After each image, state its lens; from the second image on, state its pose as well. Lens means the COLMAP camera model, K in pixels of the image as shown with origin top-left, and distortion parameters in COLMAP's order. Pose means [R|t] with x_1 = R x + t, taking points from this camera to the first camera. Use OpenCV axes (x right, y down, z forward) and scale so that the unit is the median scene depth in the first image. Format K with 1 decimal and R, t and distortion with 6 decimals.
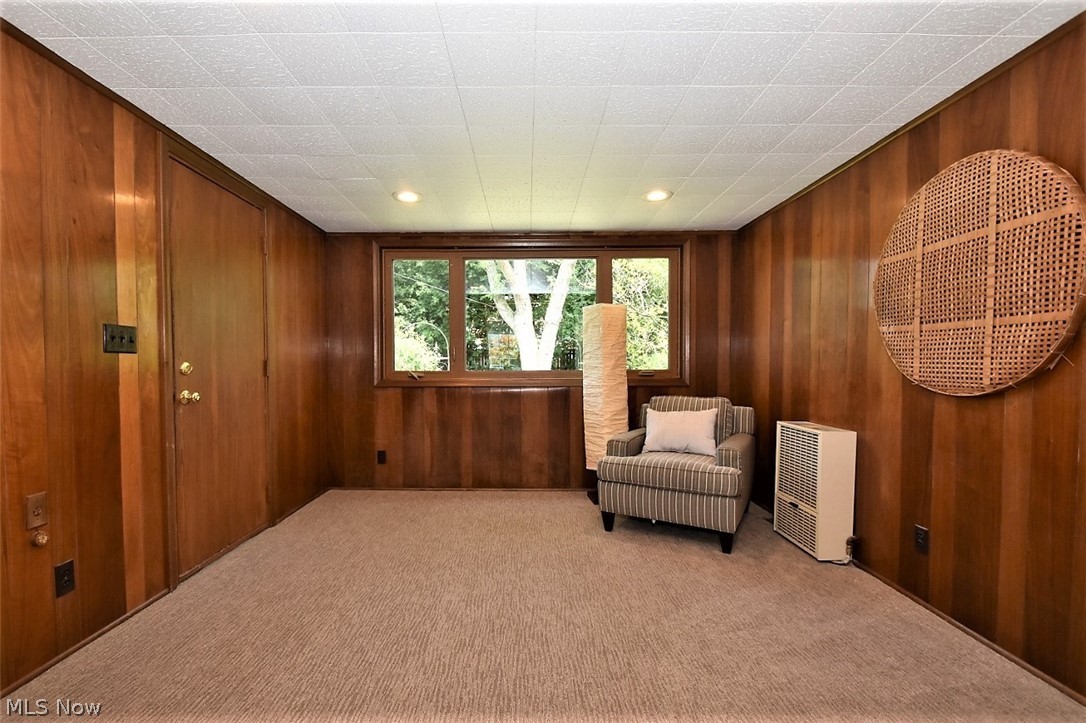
lens RADIAL K [[461.1, 0, 542.4], [0, 461.1, 366.5], [0, 0, 1]] dist [-0.013726, -0.001959]
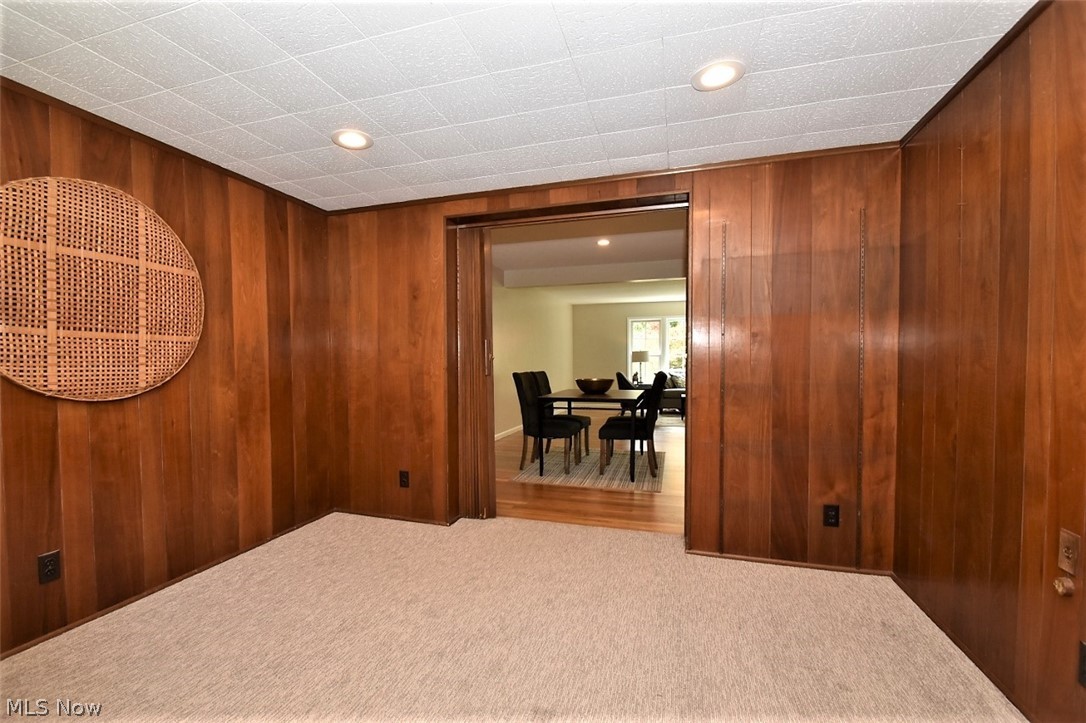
lens RADIAL K [[461.1, 0, 544.0], [0, 461.1, 365.6], [0, 0, 1]] dist [-0.013726, -0.001959]
pose [[-0.950684, -0.000583, 0.310162, -0.447298], [0.005870, 0.999785, 0.019870, -0.036934], [-0.310107, 0.020711, -0.950476, 1.812194]]
